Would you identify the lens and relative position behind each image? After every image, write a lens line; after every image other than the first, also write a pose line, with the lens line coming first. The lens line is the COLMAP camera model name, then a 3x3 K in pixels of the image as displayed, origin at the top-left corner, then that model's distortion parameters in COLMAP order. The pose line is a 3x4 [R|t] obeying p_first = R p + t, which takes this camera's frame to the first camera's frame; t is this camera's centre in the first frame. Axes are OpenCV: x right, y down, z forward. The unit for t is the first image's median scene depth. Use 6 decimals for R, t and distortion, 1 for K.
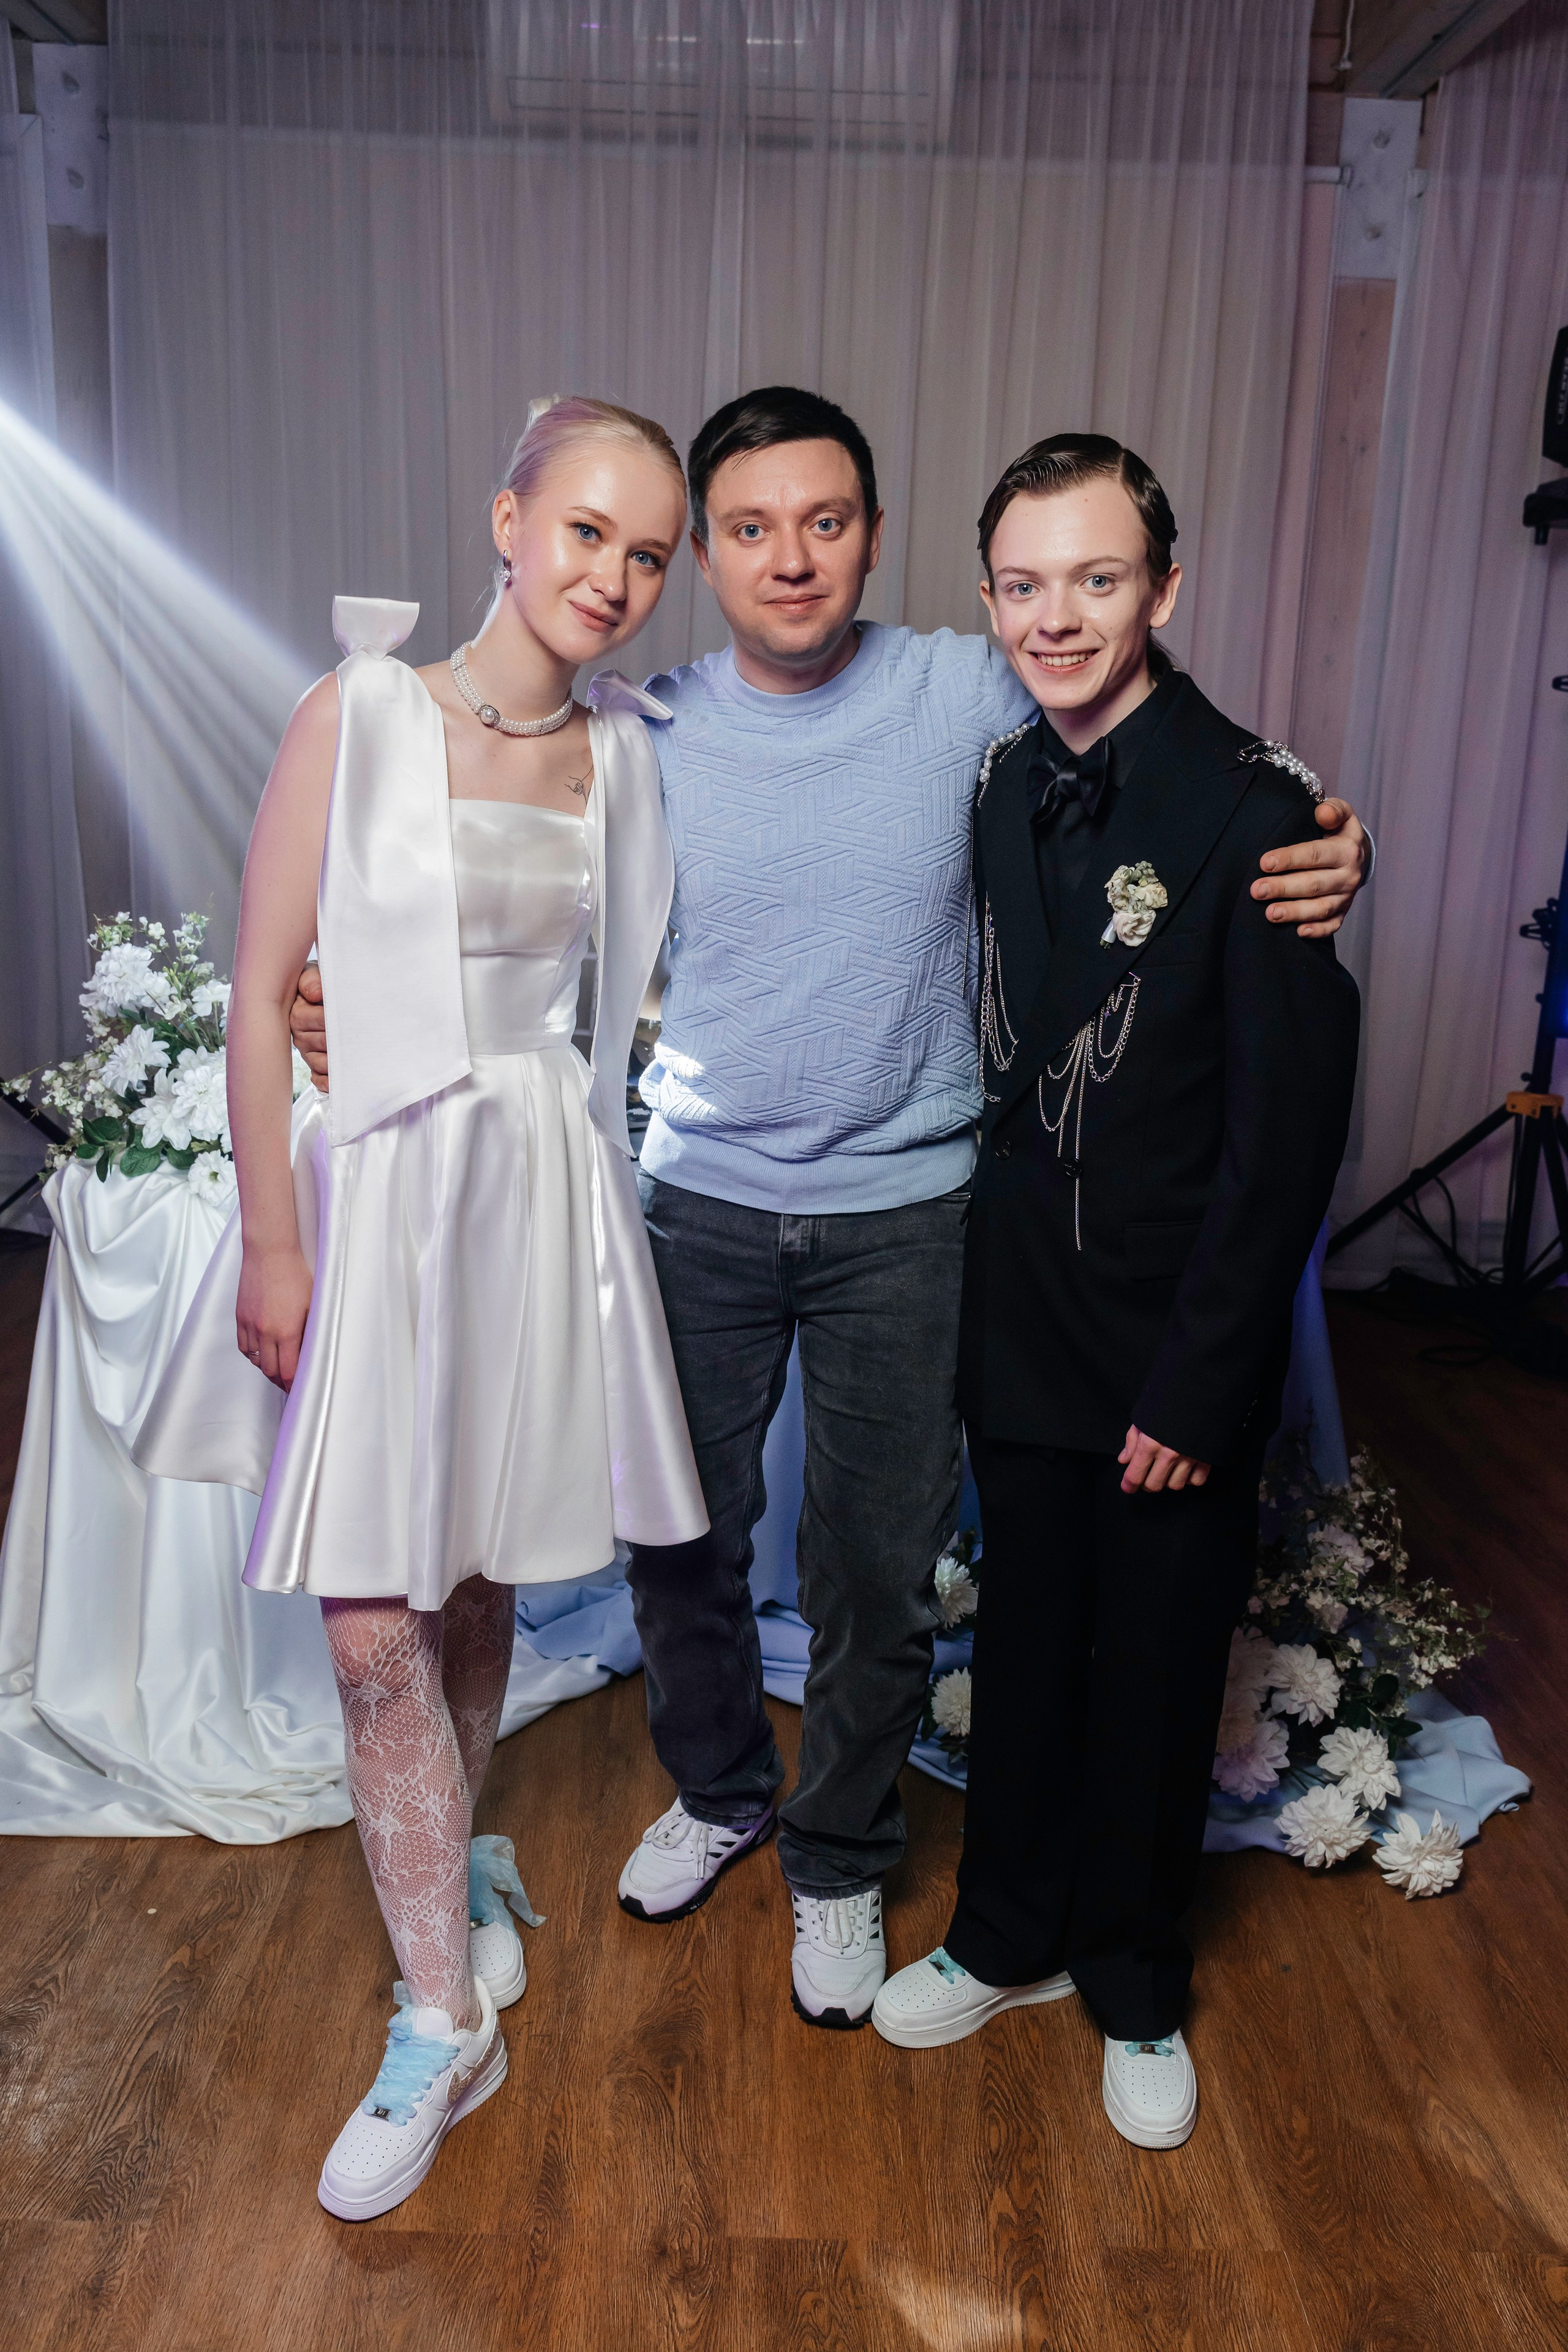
lens RADIAL K [[1919.5, 0, 781.1], [0, 1919.5, 1168.5], [0, 0, 1]] dist [0.009579, -0.009593]
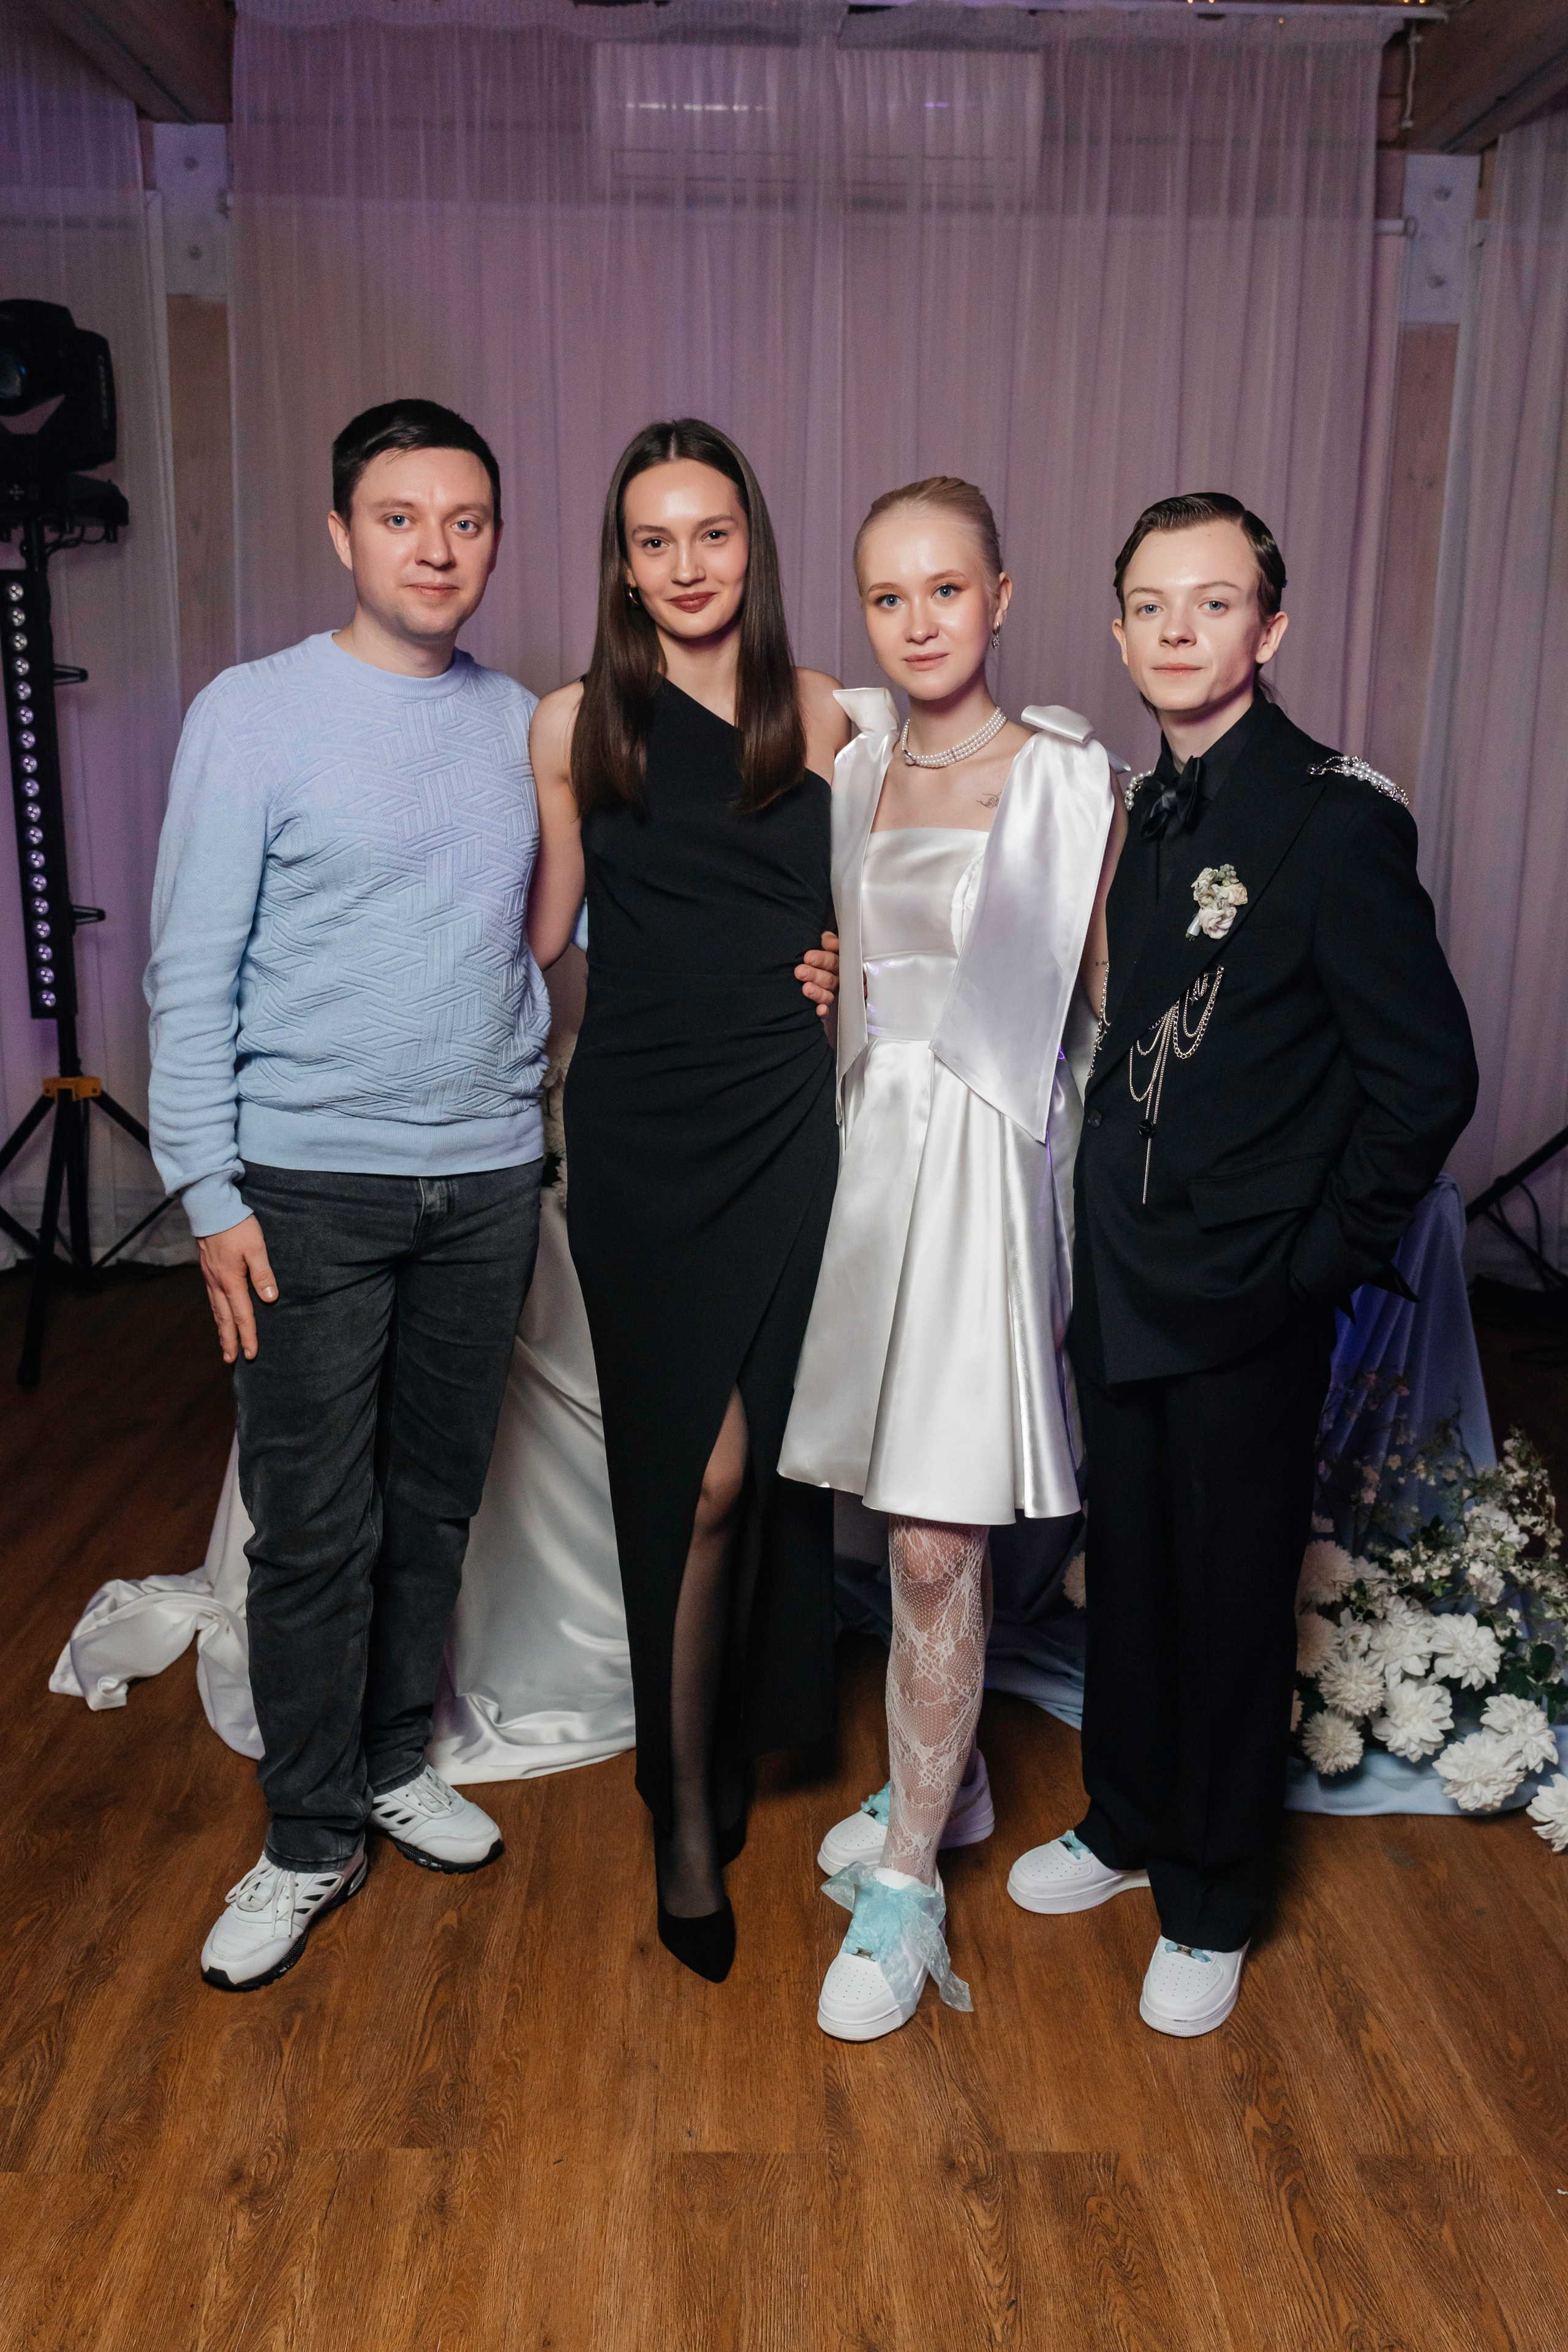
lens RADIAL K [[1957.3, 0, 773.2], [0, 1957.3, 1152.2], [0, 0, 1]] dist [0.008606, -0.007029]
pose [[0.999819, -0.018299, 0.005287, -0.122673], [0.018434, 0.999474, -0.026698, 0.015854], [-0.004796, 0.026791, 0.999630, -0.092781]]
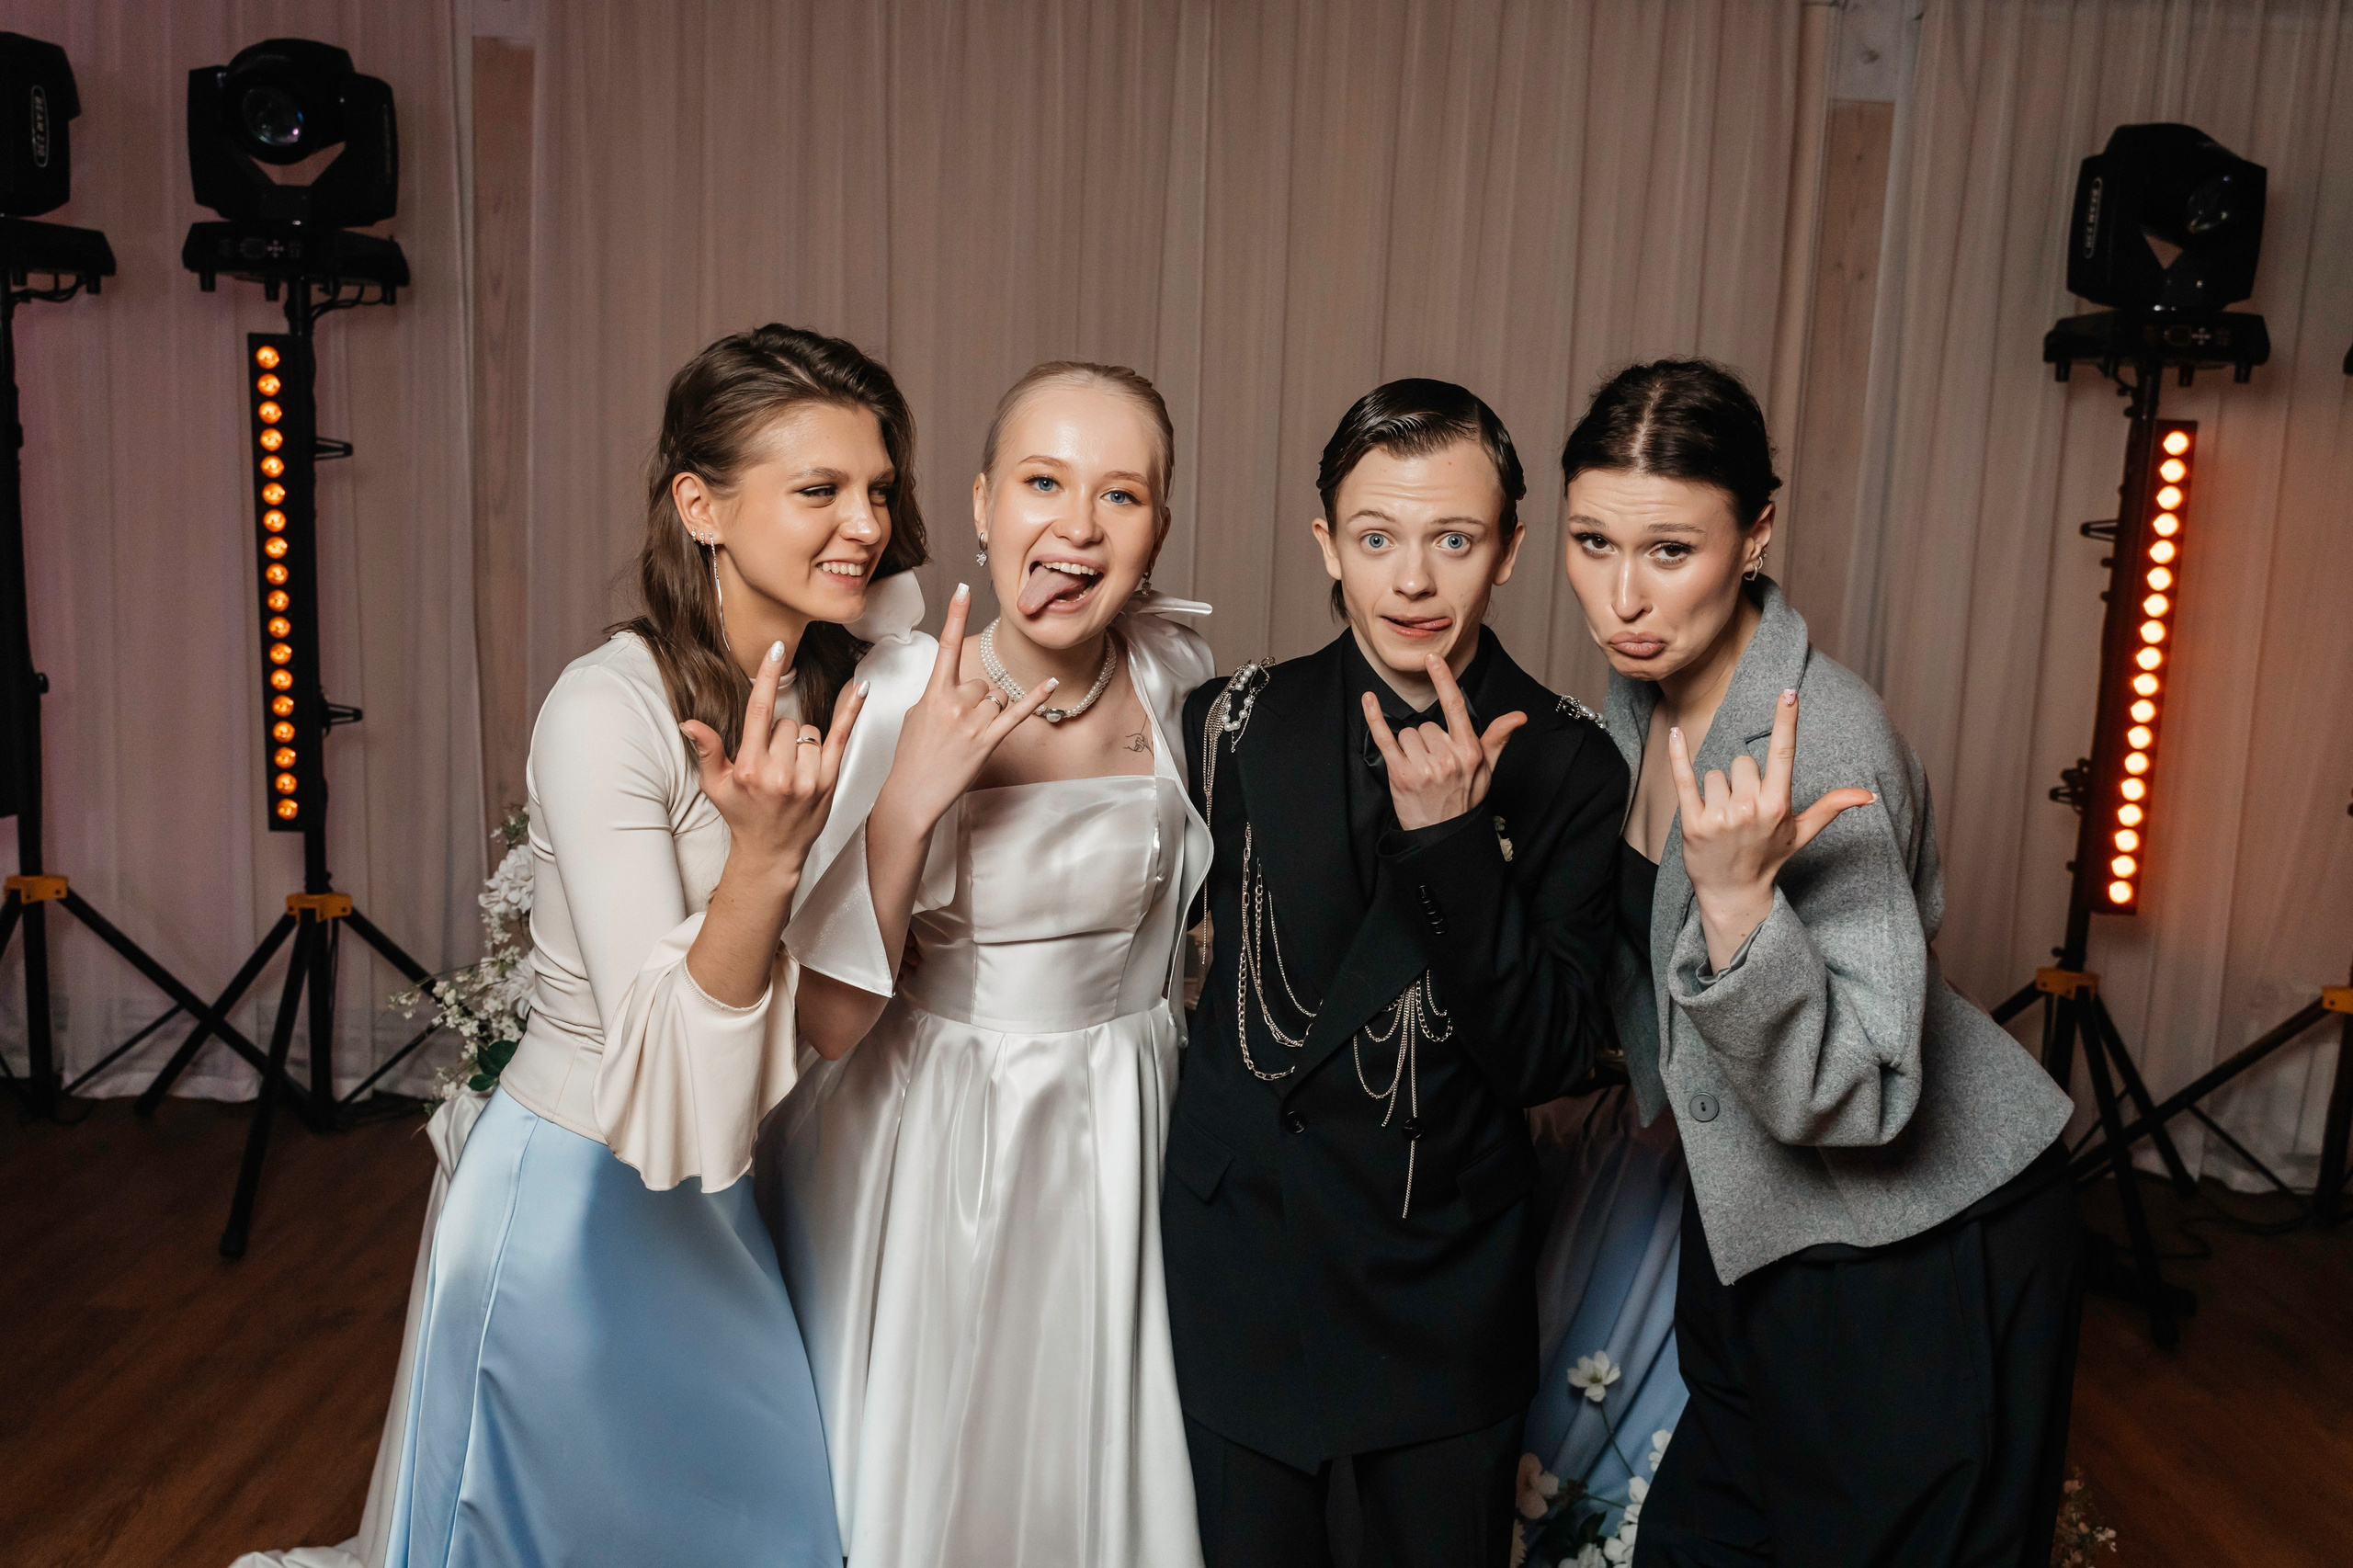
lens RADIAL K [[1977.6, 0, 1164.4], [0, 1977.6, 779.2], [0, 0, 1]] dist [0.000987, -0.000747]
pose [[0.999911, 0.010723, -0.007936, -0.050981], [-0.011363, 0.996270, -0.085544, -0.081385], [0.006989, 0.085627, 0.996303, 0.107814]]
